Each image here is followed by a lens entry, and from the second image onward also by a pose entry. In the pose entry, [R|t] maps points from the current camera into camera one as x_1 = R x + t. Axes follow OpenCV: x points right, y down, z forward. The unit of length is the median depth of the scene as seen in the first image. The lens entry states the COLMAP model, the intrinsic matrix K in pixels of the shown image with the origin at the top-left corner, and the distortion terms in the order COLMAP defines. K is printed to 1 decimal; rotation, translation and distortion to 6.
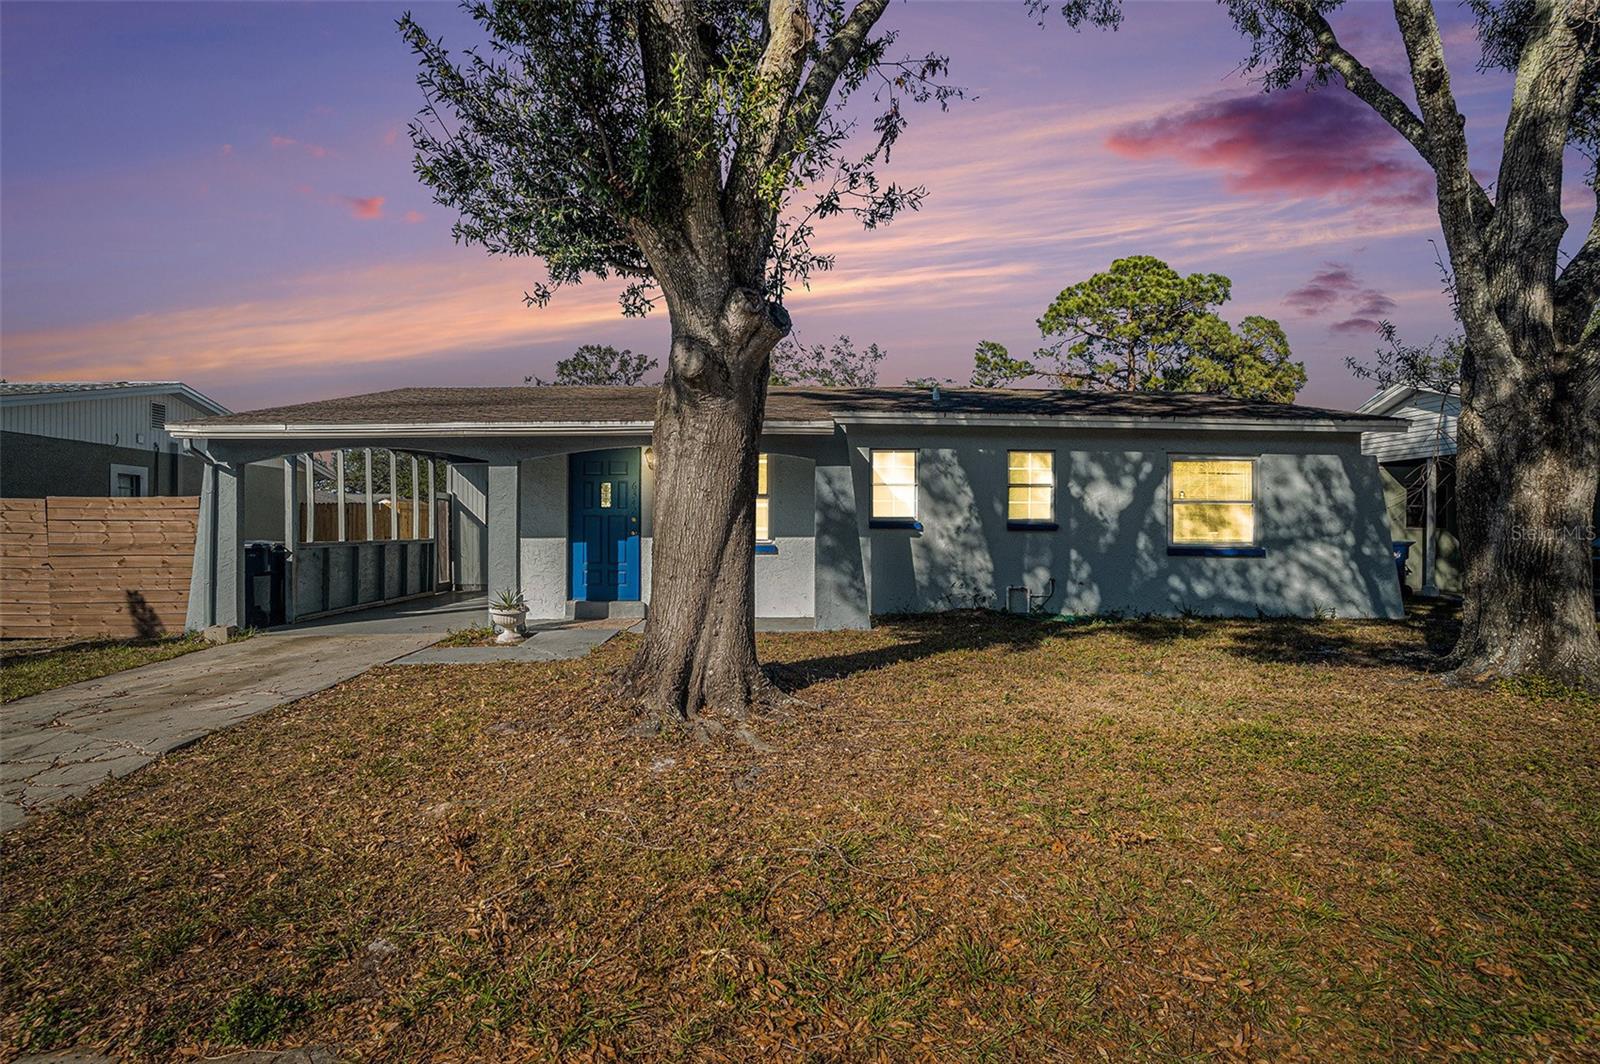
lens RADIAL K [[777.5, 0, 795.4], [0, 777.5, 540.3], [0, 0, 1]] dist [-0.032310, 0.006376]
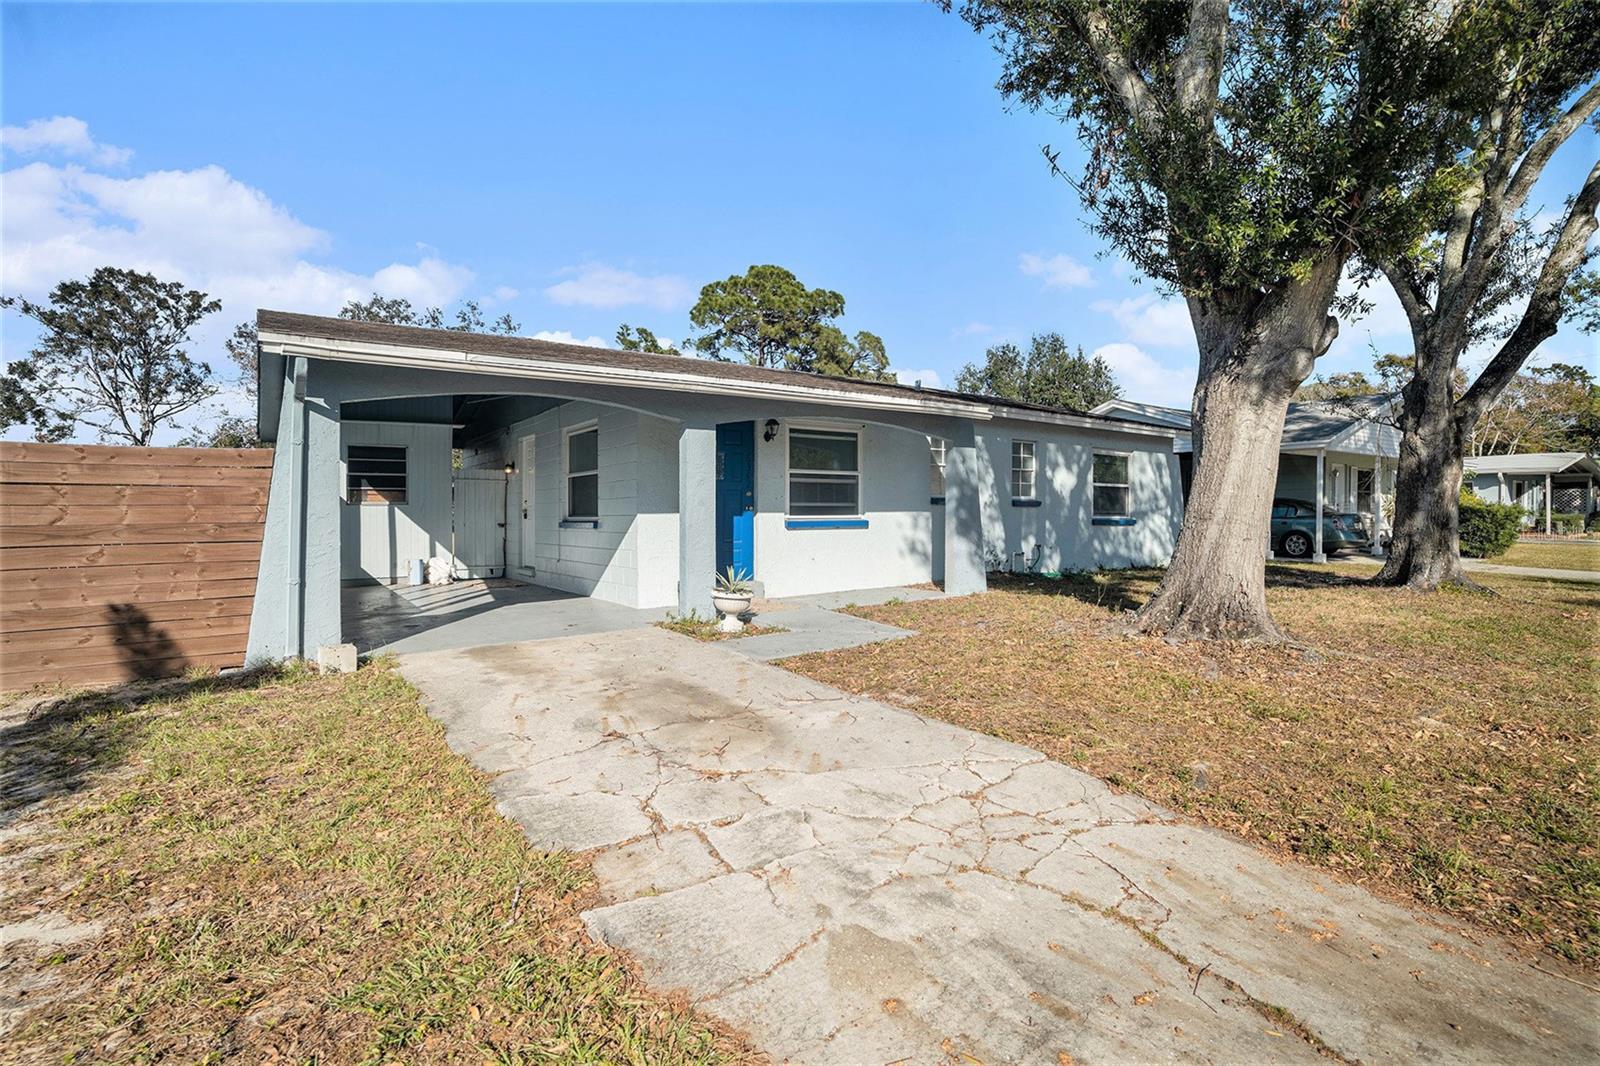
lens RADIAL K [[777.5, 0, 787.9], [0, 777.5, 524.5], [0, 0, 1]] dist [-0.032310, 0.006376]
pose [[0.825188, -0.012452, 0.564721, -0.700735], [0.009596, 0.999922, 0.008027, 0.004104], [-0.564777, -0.001204, 0.825243, 0.199840]]
